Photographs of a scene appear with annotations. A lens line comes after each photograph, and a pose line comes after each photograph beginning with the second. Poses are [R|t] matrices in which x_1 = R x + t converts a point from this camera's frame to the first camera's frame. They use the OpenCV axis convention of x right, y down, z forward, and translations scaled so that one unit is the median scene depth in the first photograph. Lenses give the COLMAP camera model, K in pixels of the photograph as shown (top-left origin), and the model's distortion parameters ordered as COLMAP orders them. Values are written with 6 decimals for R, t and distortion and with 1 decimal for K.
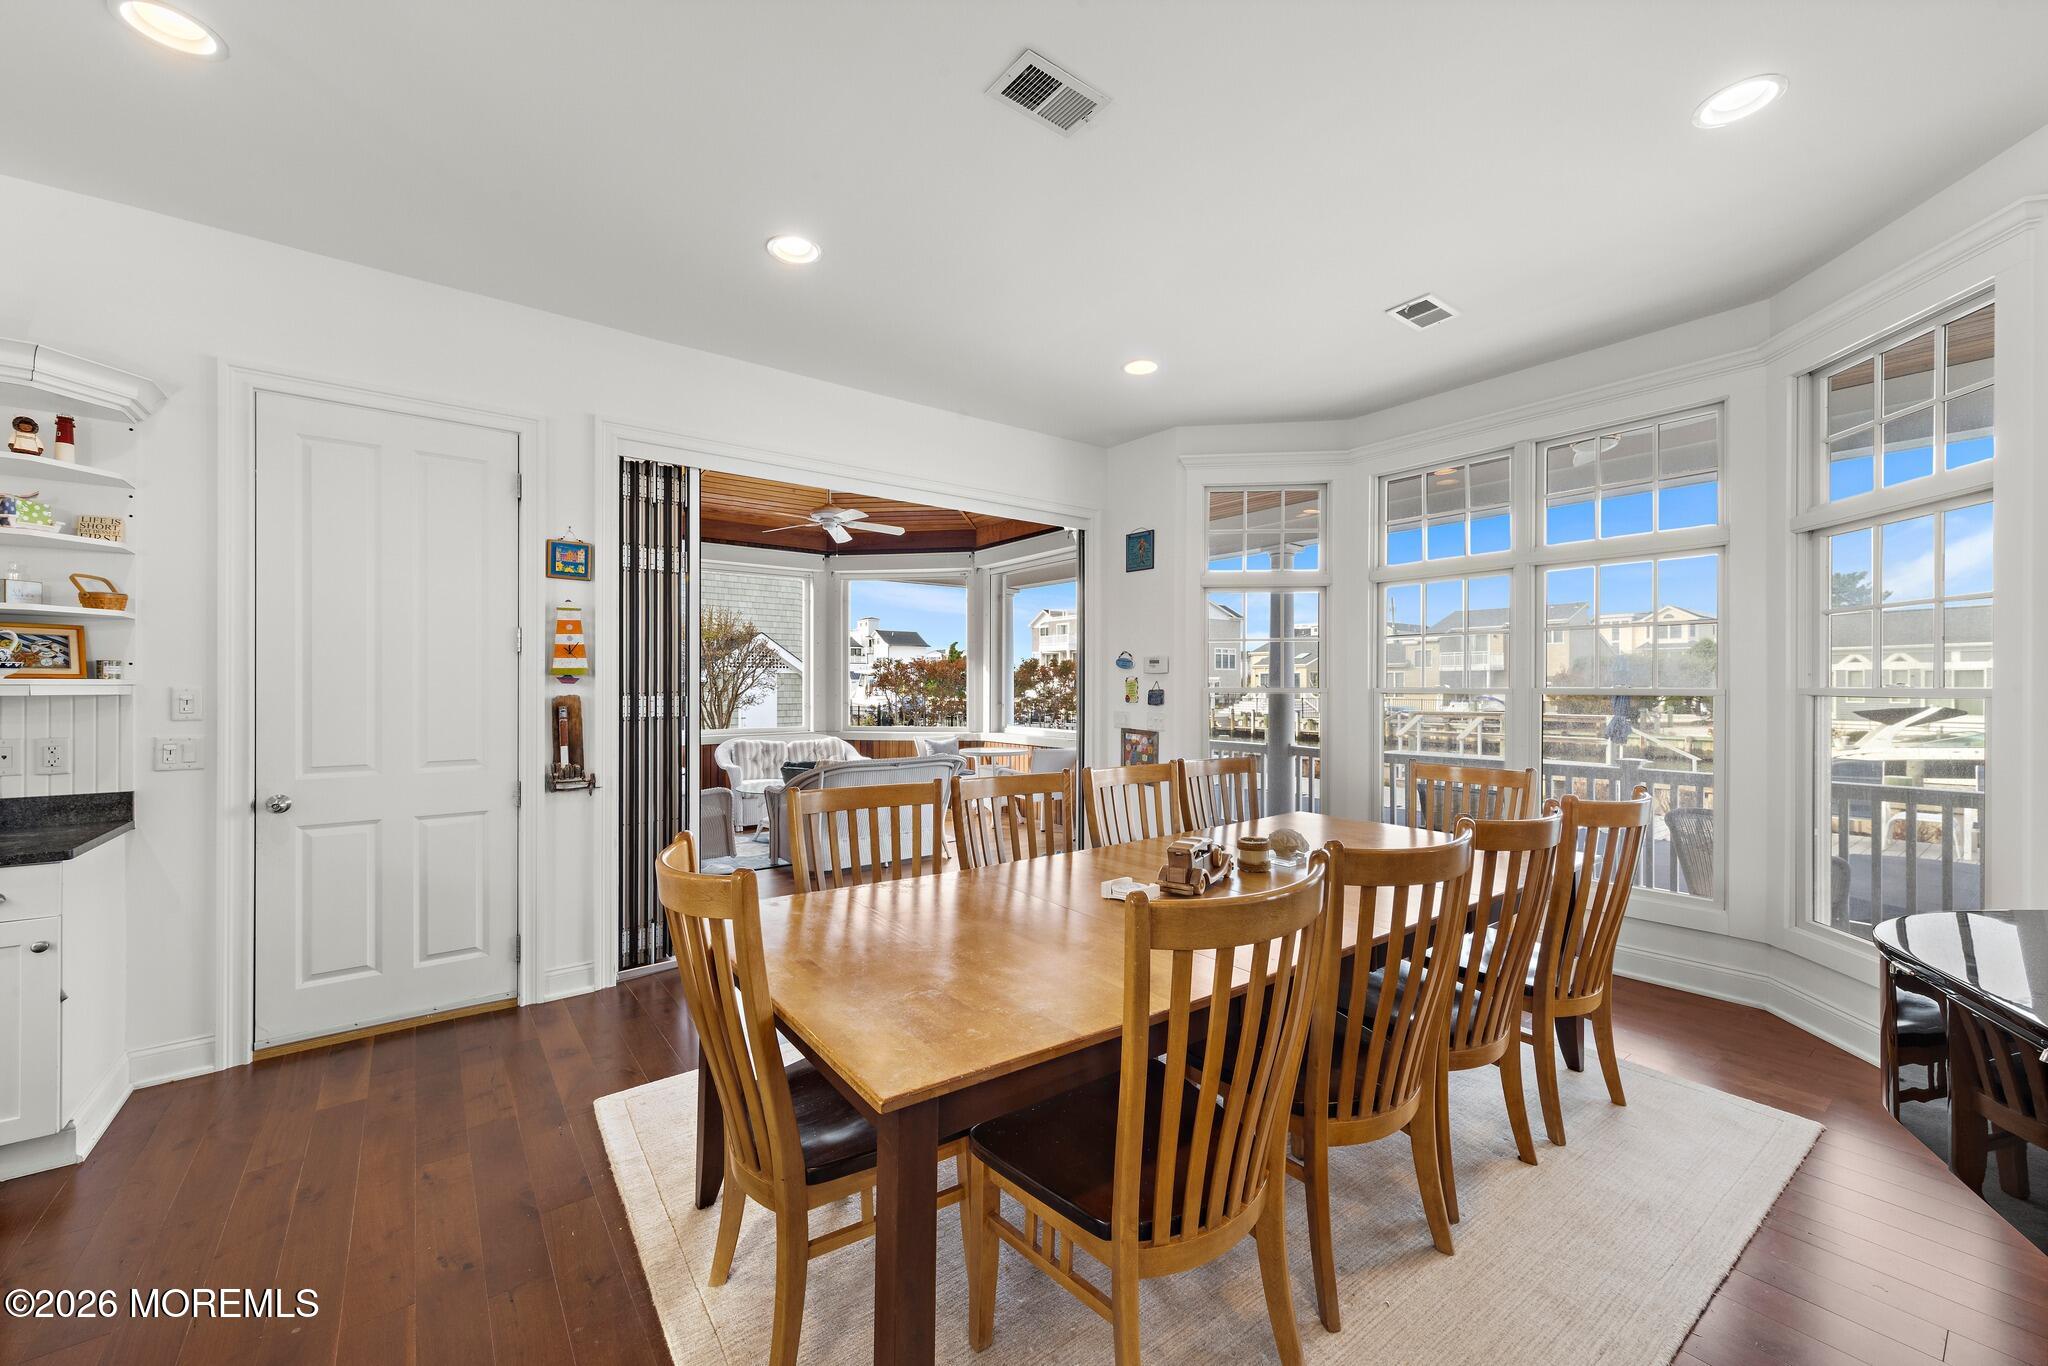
lens RADIAL K [[772.5, 0, 1024.0], [0, 772.5, 683.0], [0, 0, 1]] dist [0.000887, 0.000063]
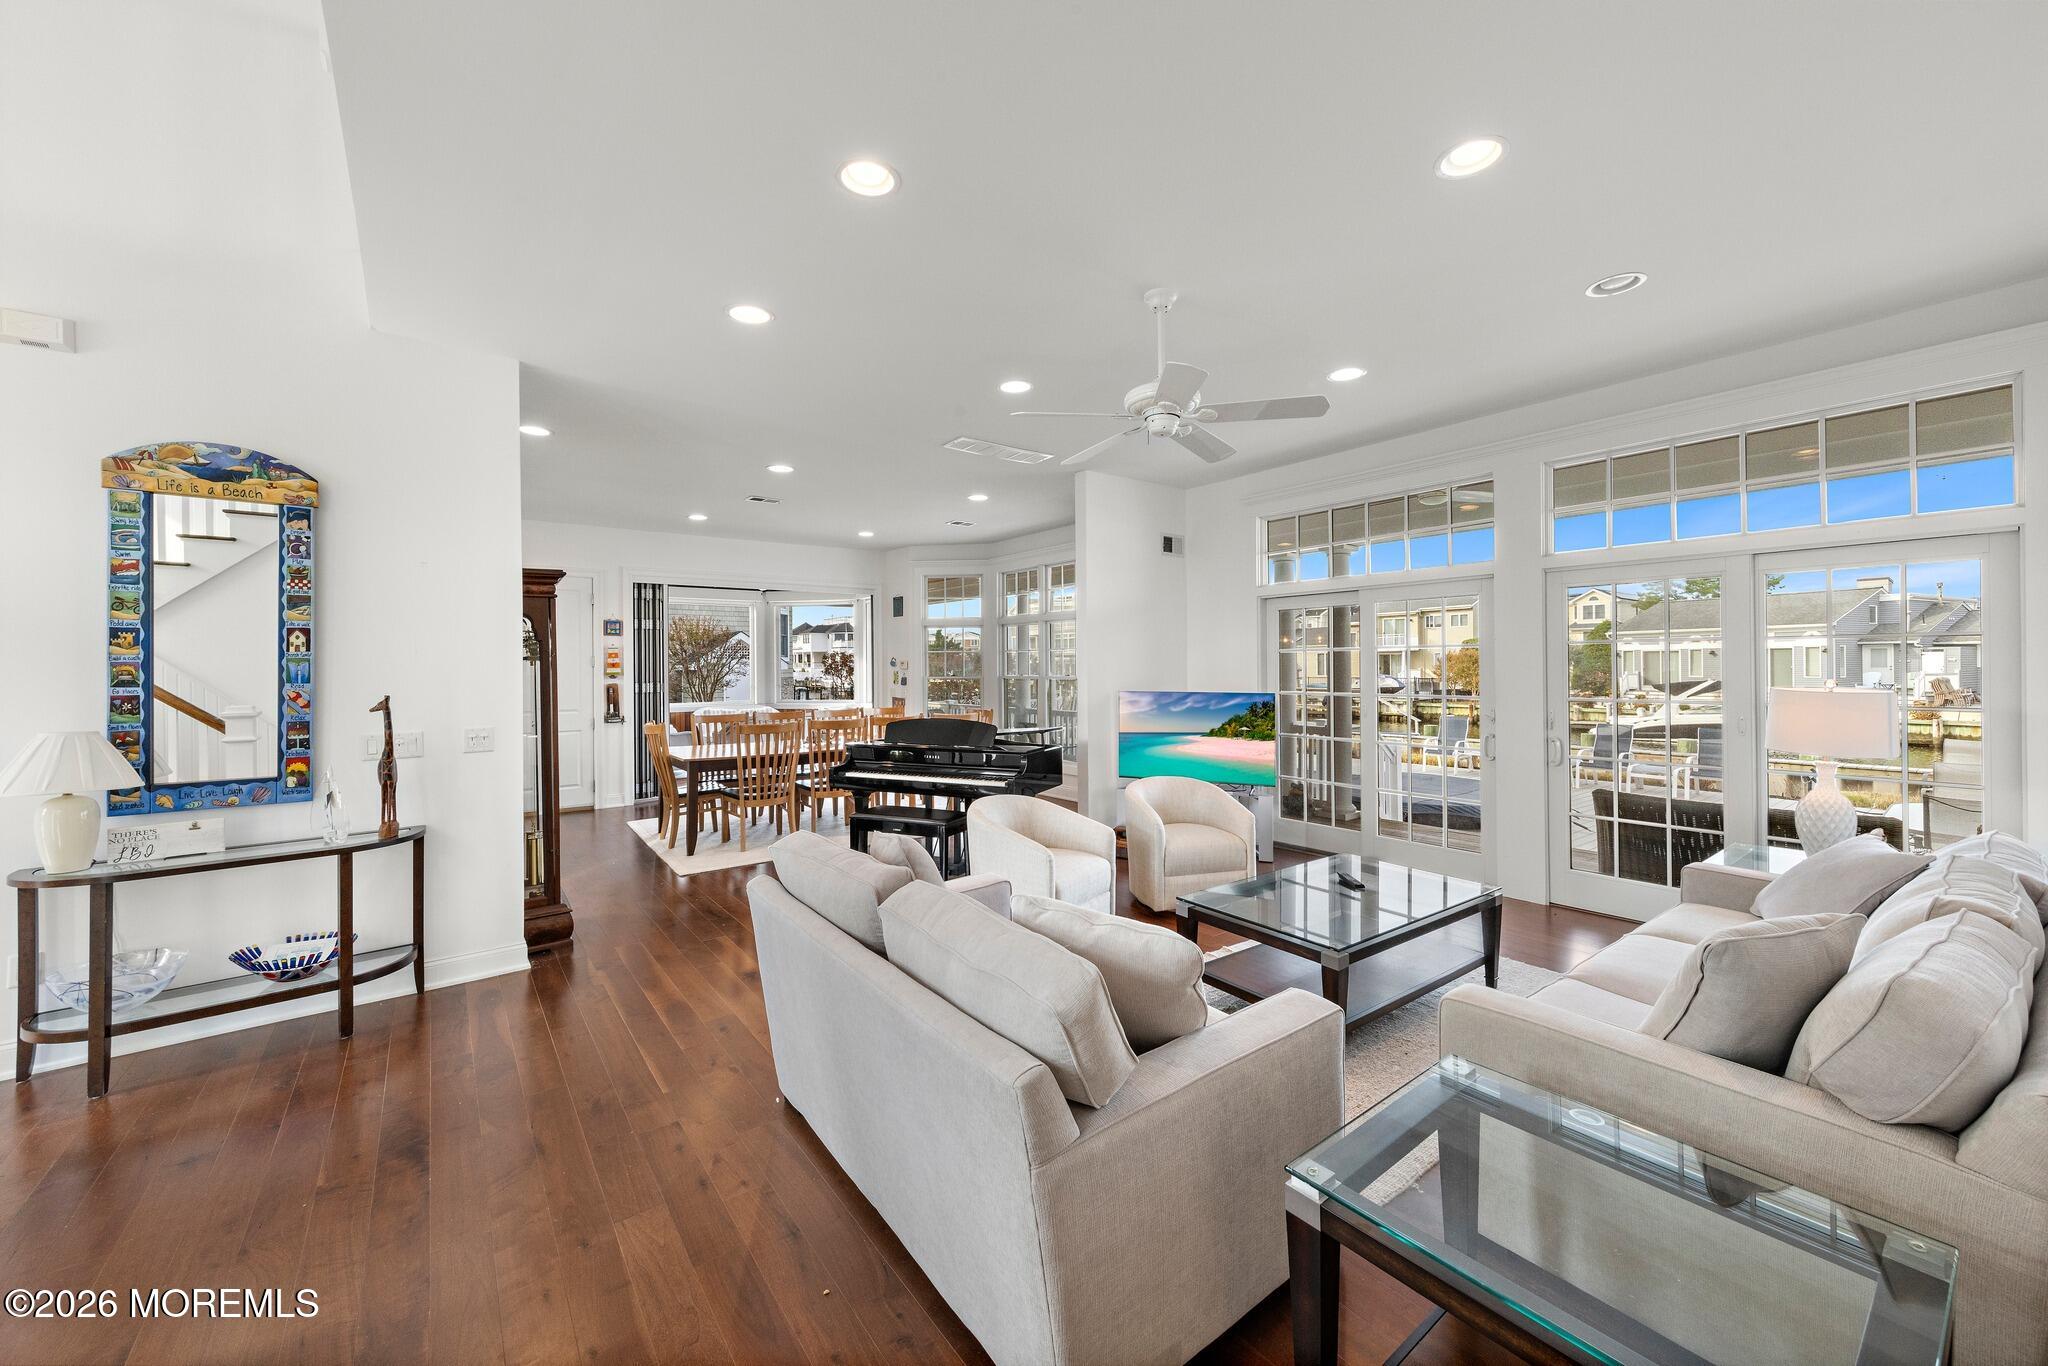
lens RADIAL K [[763.8, 0, 1031.4], [0, 763.8, 663.8], [0, 0, 1]] dist [0.000968, 0.000090]
pose [[0.999967, -0.008117, -0.000067, 0.721046], [0.008117, 0.999966, 0.001213, -0.037872], [0.000057, -0.001213, 0.999999, -1.391352]]
